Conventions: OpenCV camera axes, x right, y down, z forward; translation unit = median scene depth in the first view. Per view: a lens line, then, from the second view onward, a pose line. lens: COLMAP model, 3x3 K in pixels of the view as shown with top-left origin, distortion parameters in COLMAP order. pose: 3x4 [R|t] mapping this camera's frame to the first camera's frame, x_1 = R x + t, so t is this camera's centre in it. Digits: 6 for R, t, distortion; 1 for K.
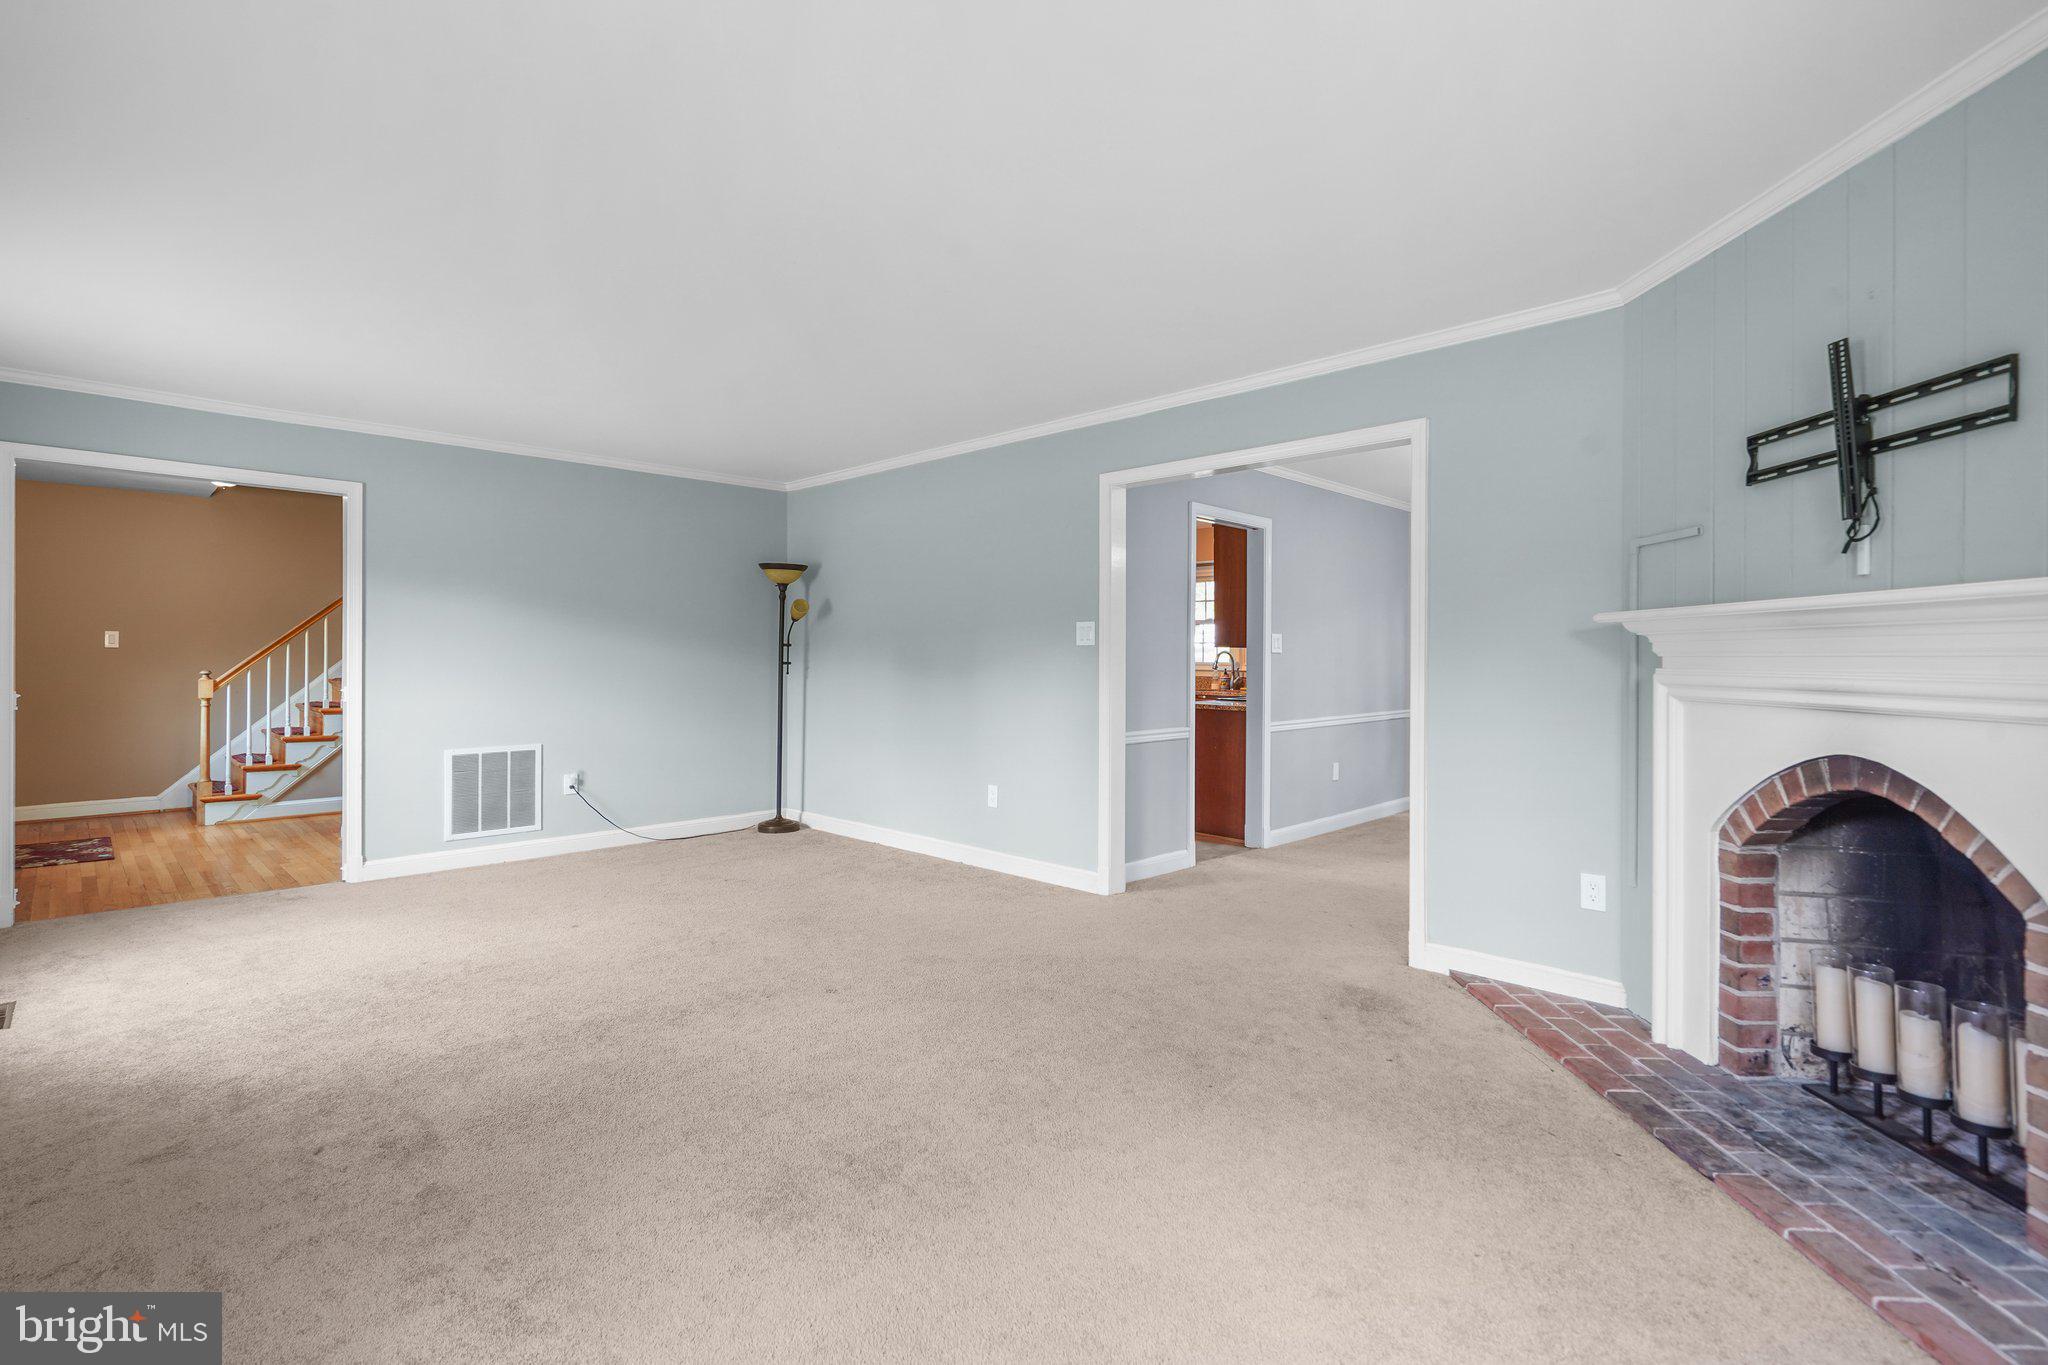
lens RADIAL K [[971.7, 0, 1024.0], [0, 971.7, 658.8], [0, 0, 1]] dist [-0.001201, -0.000437]
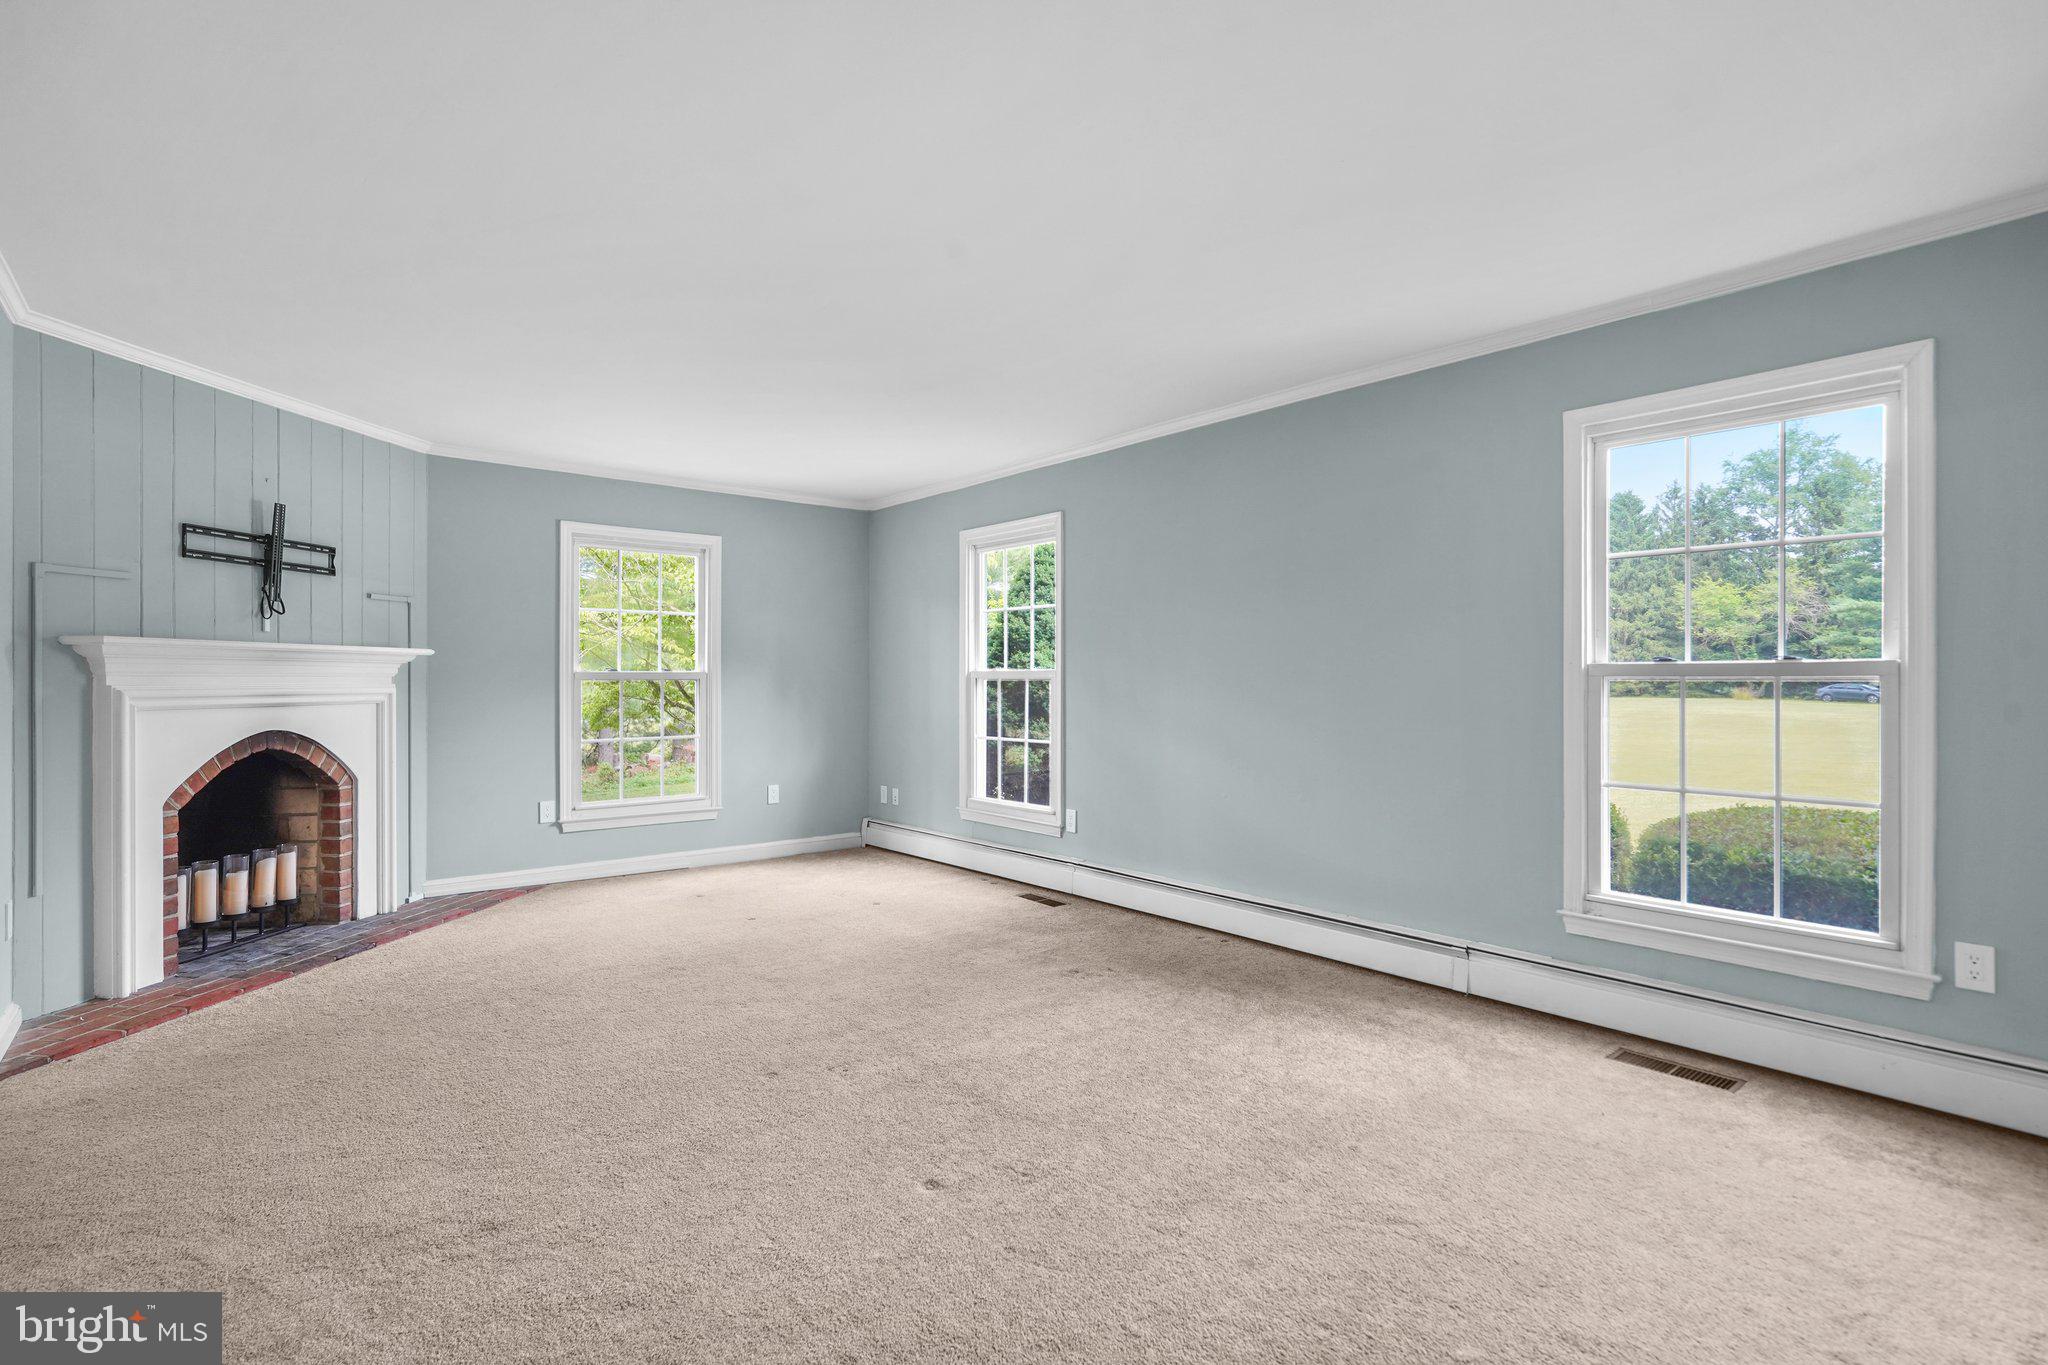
lens RADIAL K [[953.7, 0, 1014.9], [0, 953.7, 695.1], [0, 0, 1]] dist [-0.000170, 0.000938]
pose [[-0.994129, -0.004067, 0.108125, -0.663961], [-0.002338, 0.999867, 0.016114, -0.000214], [-0.108176, 0.015766, -0.994007, 2.401104]]
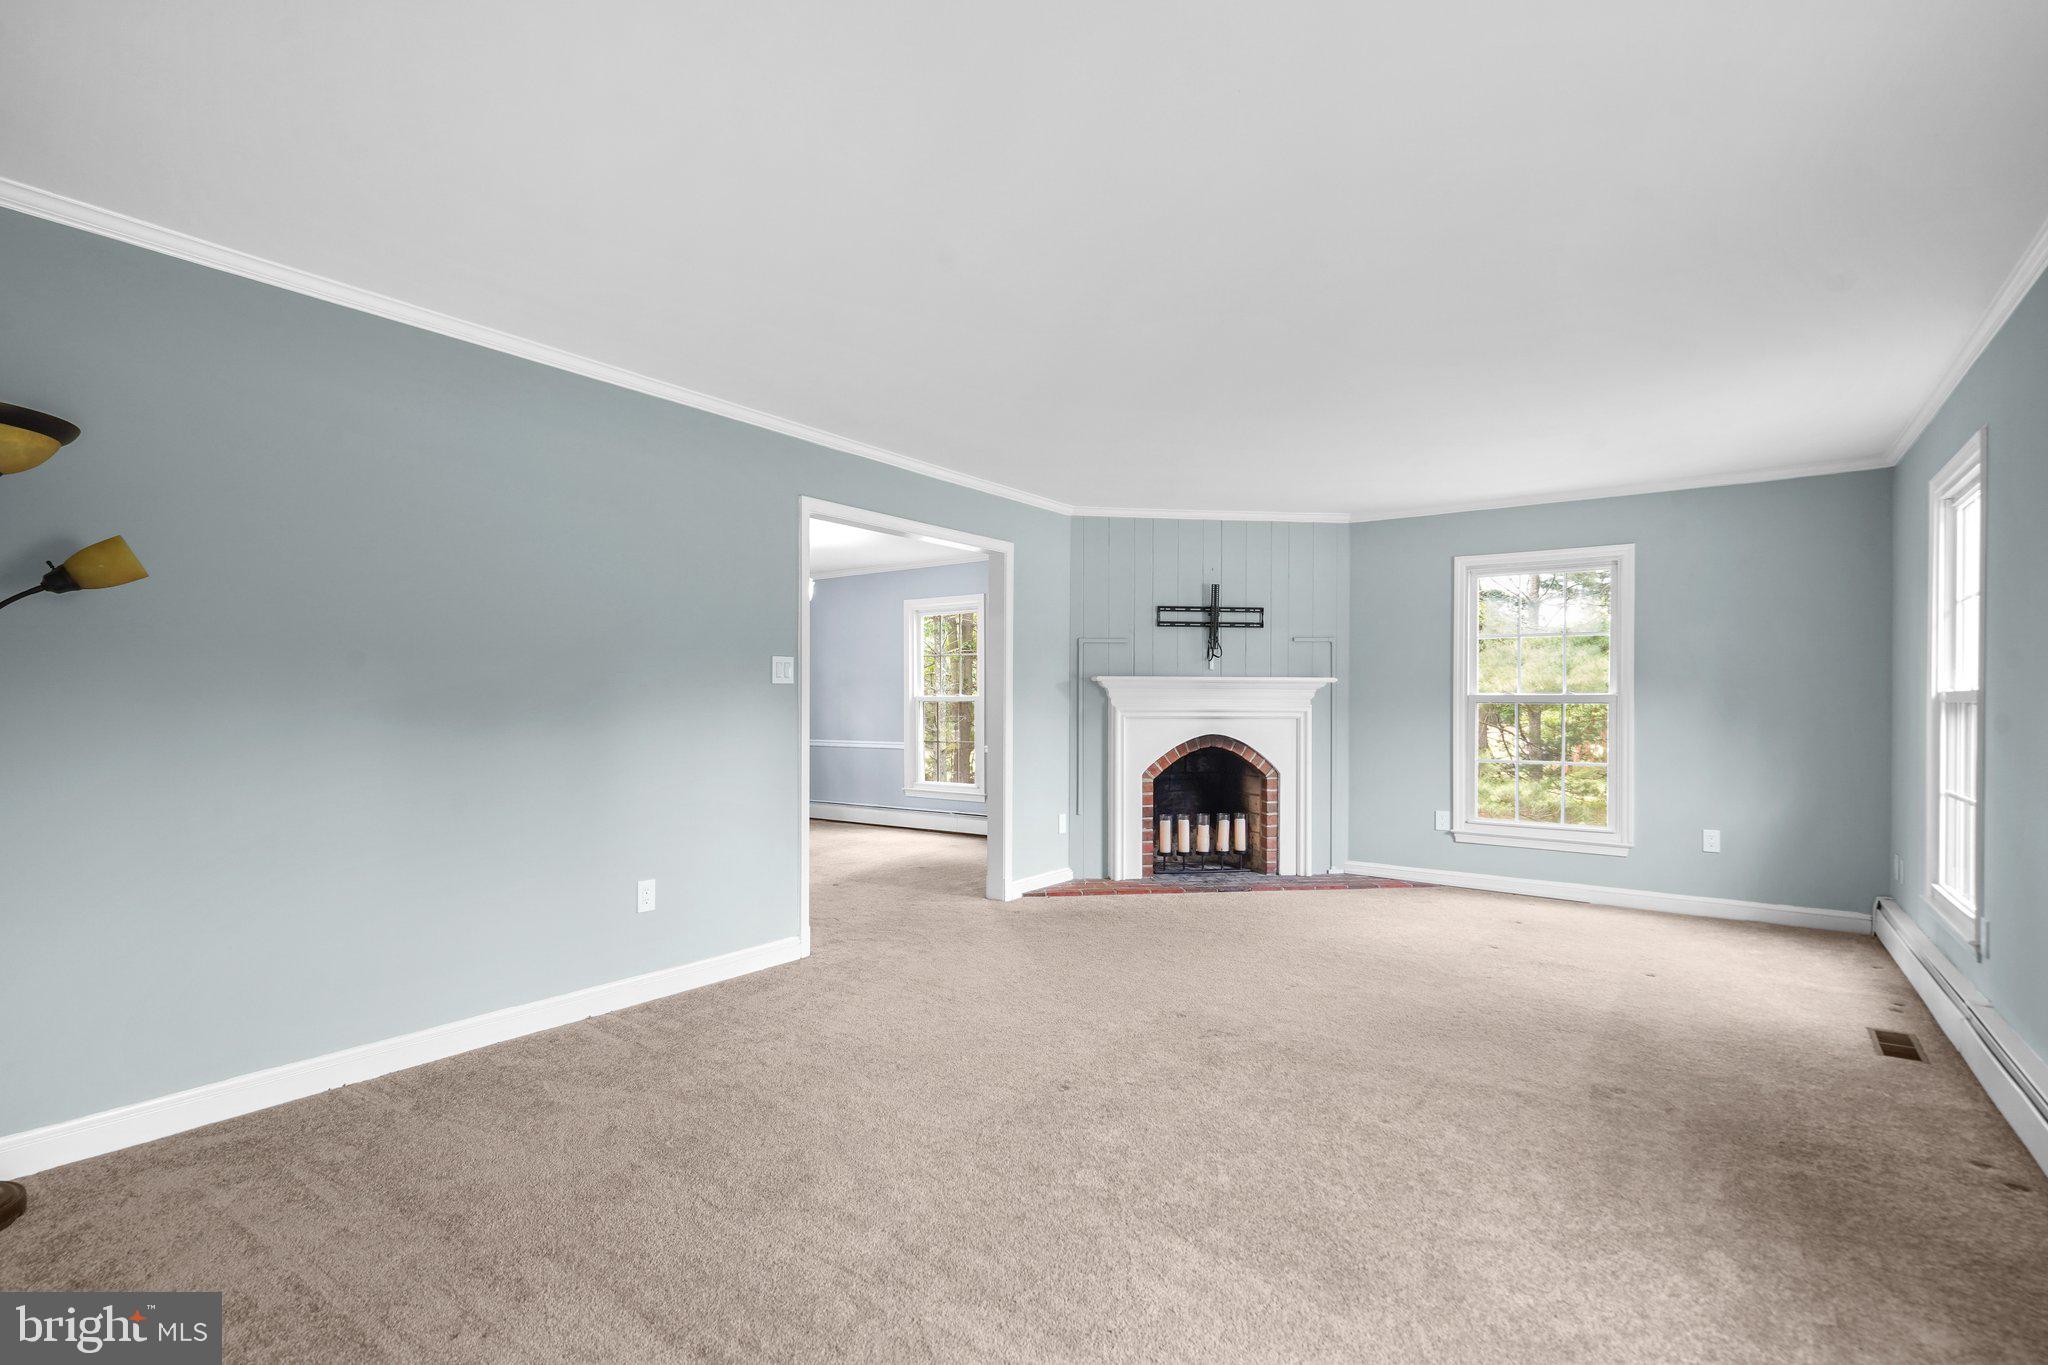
lens RADIAL K [[953.7, 0, 1014.9], [0, 953.7, 695.1], [0, 0, 1]] dist [-0.000170, 0.000938]
pose [[-0.150783, 0.000609, 0.988567, -1.597174], [-0.004487, 0.999989, -0.001301, -0.006283], [-0.988557, -0.004632, -0.150778, 1.795168]]
